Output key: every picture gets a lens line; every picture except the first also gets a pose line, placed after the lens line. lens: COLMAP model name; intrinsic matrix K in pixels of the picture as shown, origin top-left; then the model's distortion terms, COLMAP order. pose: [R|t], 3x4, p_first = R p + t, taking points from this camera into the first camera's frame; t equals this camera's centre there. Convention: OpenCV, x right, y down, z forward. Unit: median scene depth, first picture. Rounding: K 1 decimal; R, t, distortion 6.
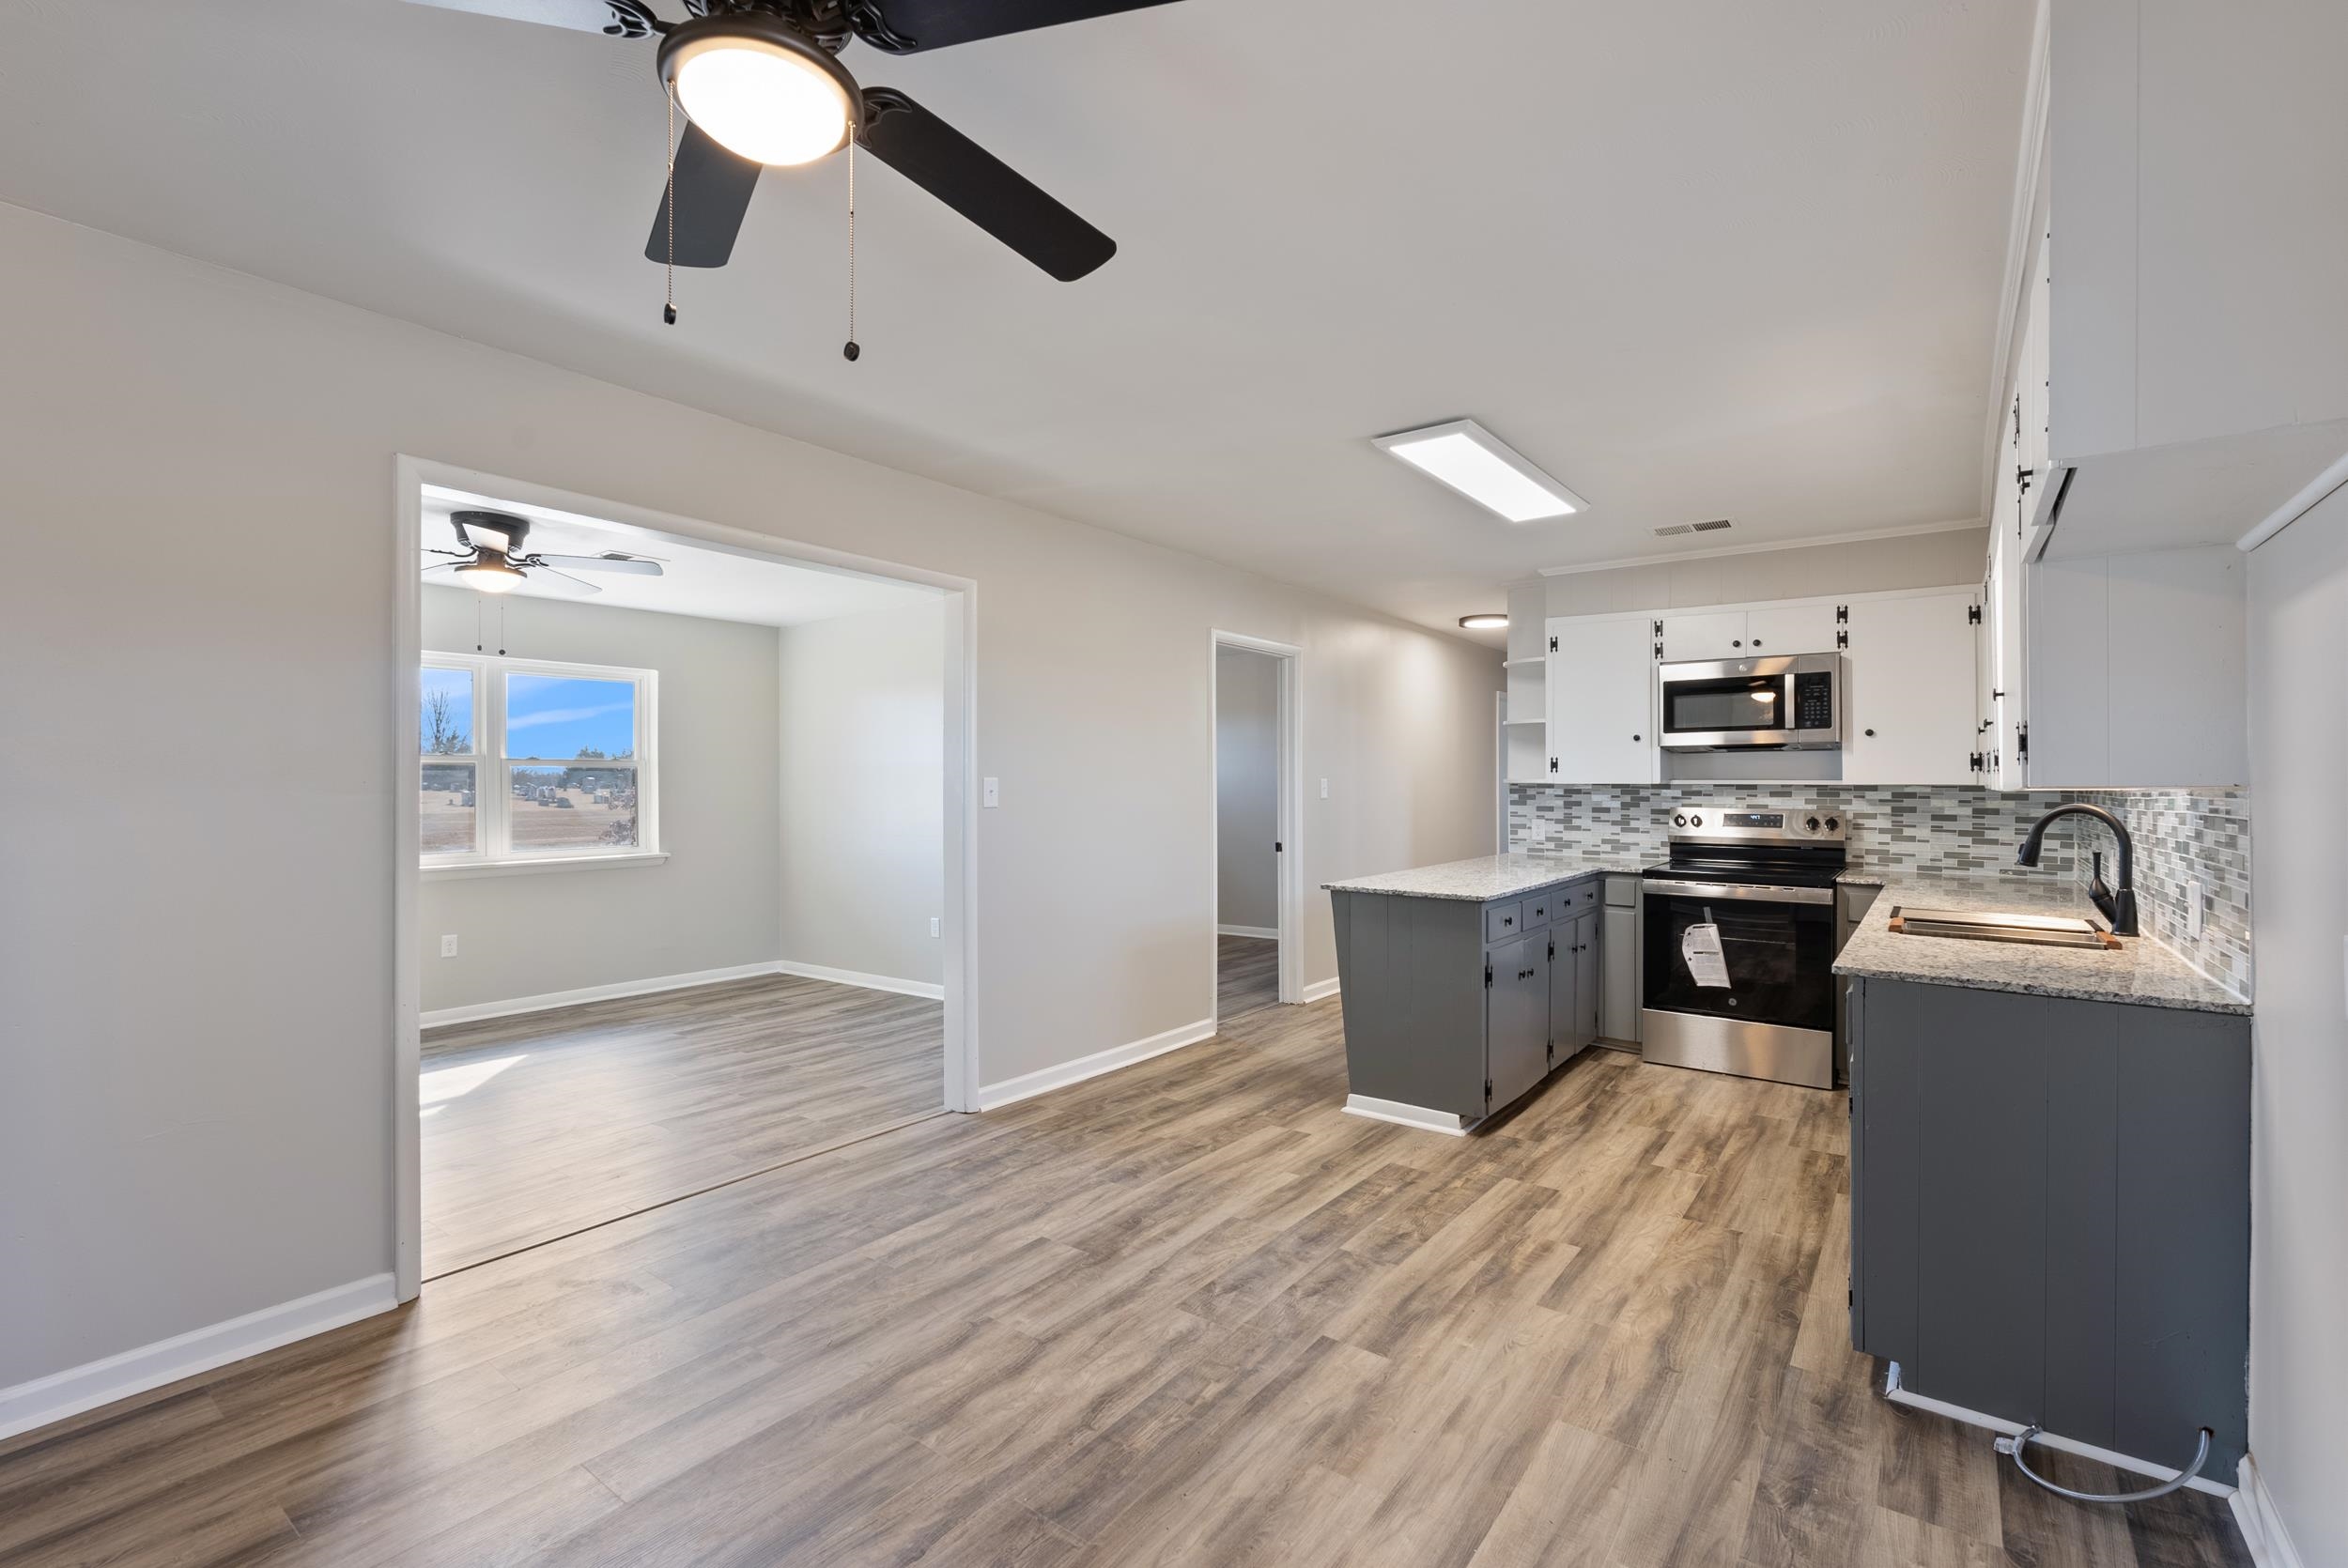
lens RADIAL K [[1035.8, 0, 1178.7], [0, 1035.8, 783.3], [0, 0, 1]] dist [-0.006144, 0.000628]
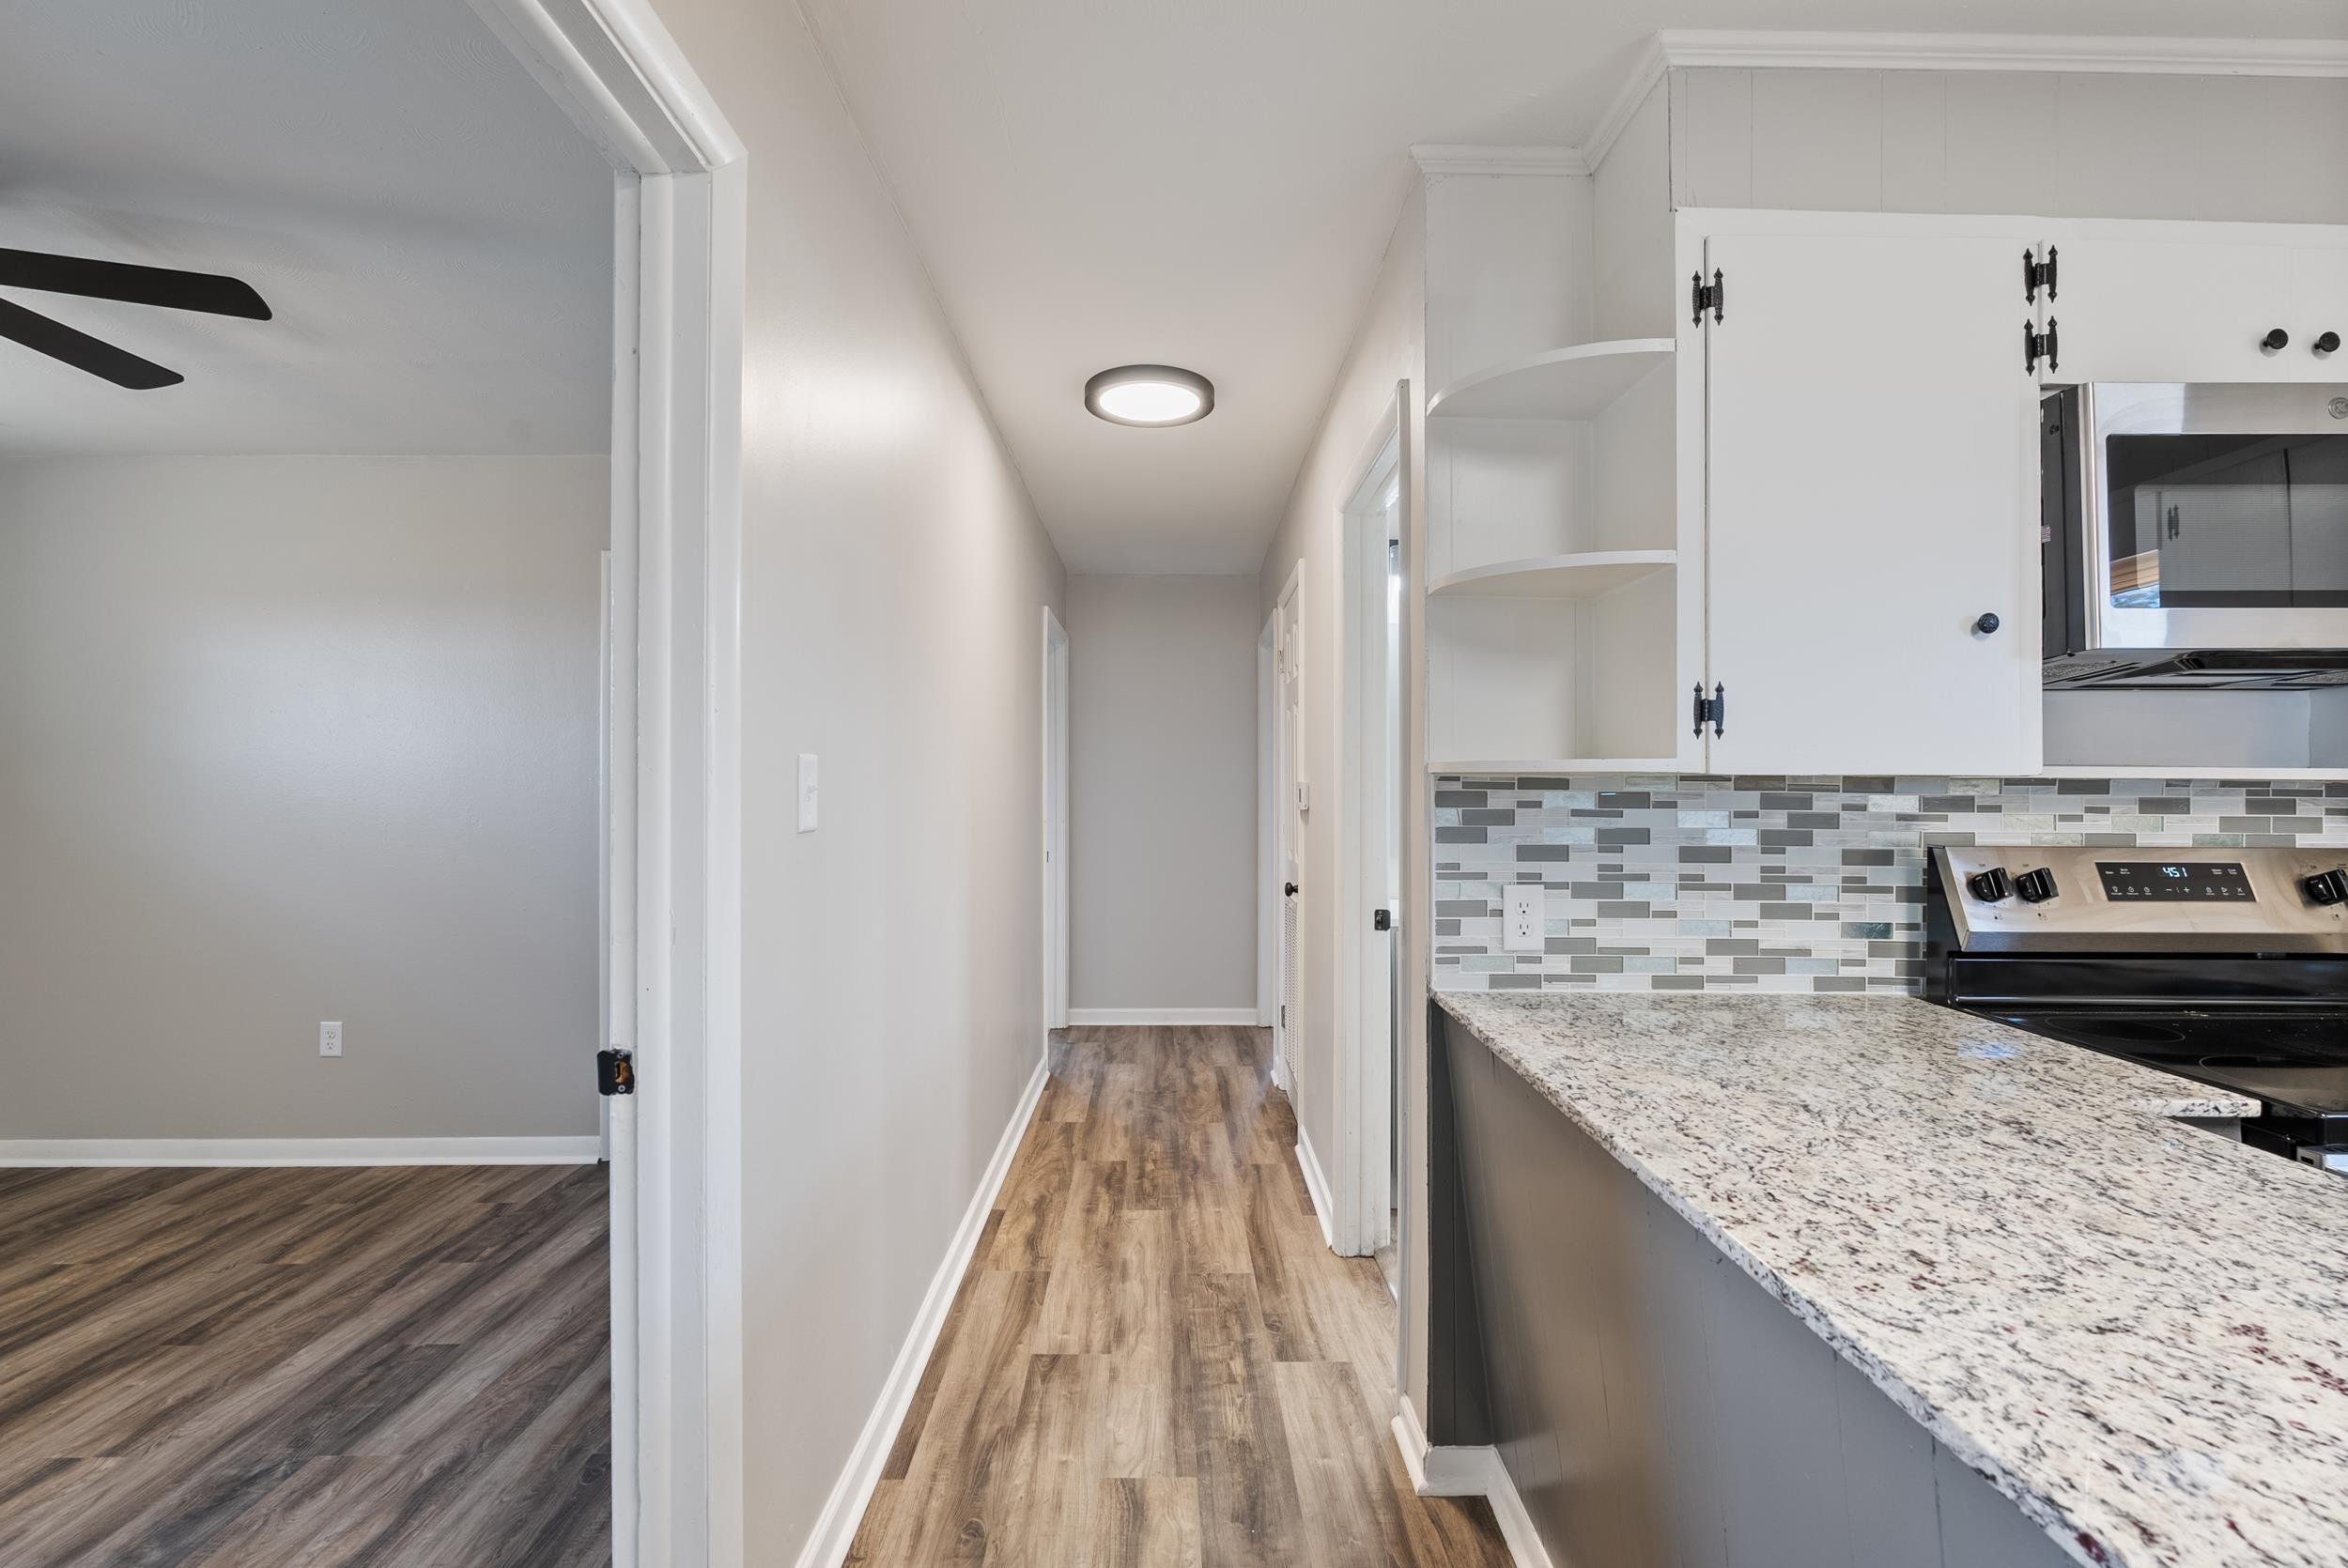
lens RADIAL K [[1035.8, 0, 1173.9], [0, 1035.8, 772.5], [0, 0, 1]] dist [-0.006144, 0.000628]
pose [[0.798305, 0.008191, 0.602198, 0.076697], [-0.002856, 0.999948, -0.009816, 0.003495], [-0.602247, 0.006117, 0.798287, 0.968104]]
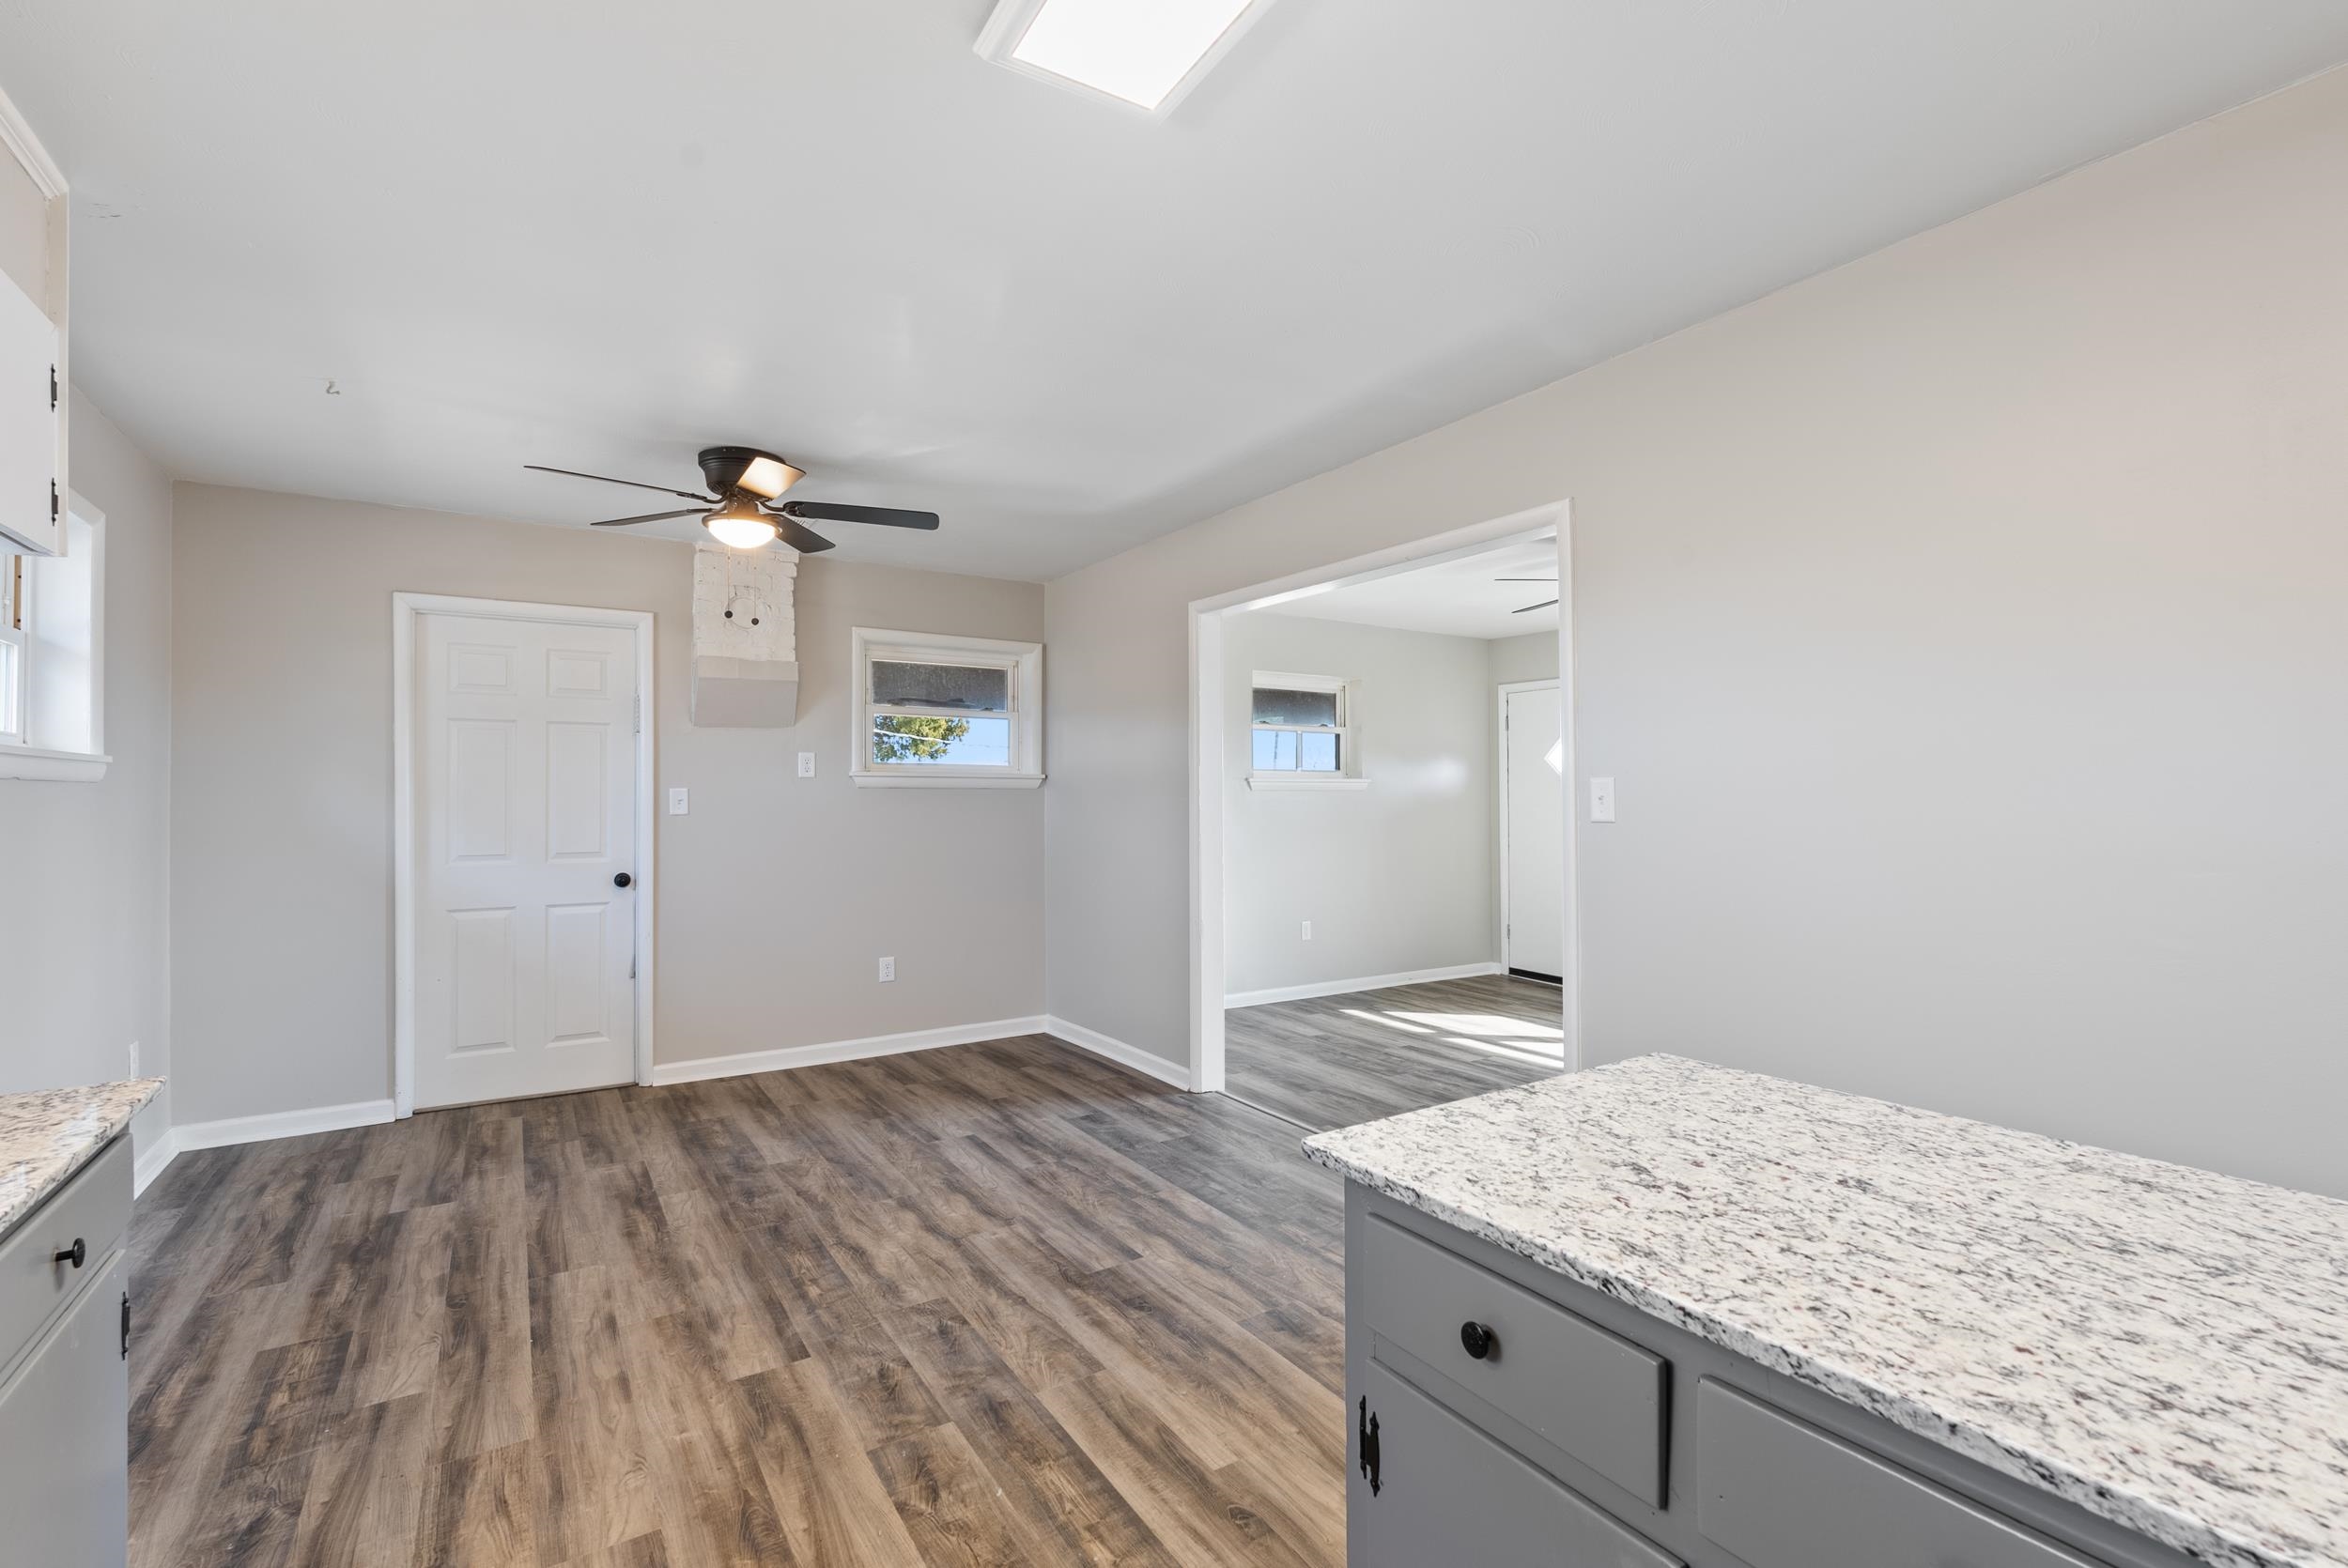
lens RADIAL K [[1035.8, 0, 1175.4], [0, 1035.8, 784.7], [0, 0, 1]] dist [-0.006144, 0.000628]
pose [[-0.346996, -0.009374, -0.937820, 0.469669], [0.003377, 0.999931, -0.011244, 0.004564], [0.937860, -0.007068, -0.346941, 0.834467]]
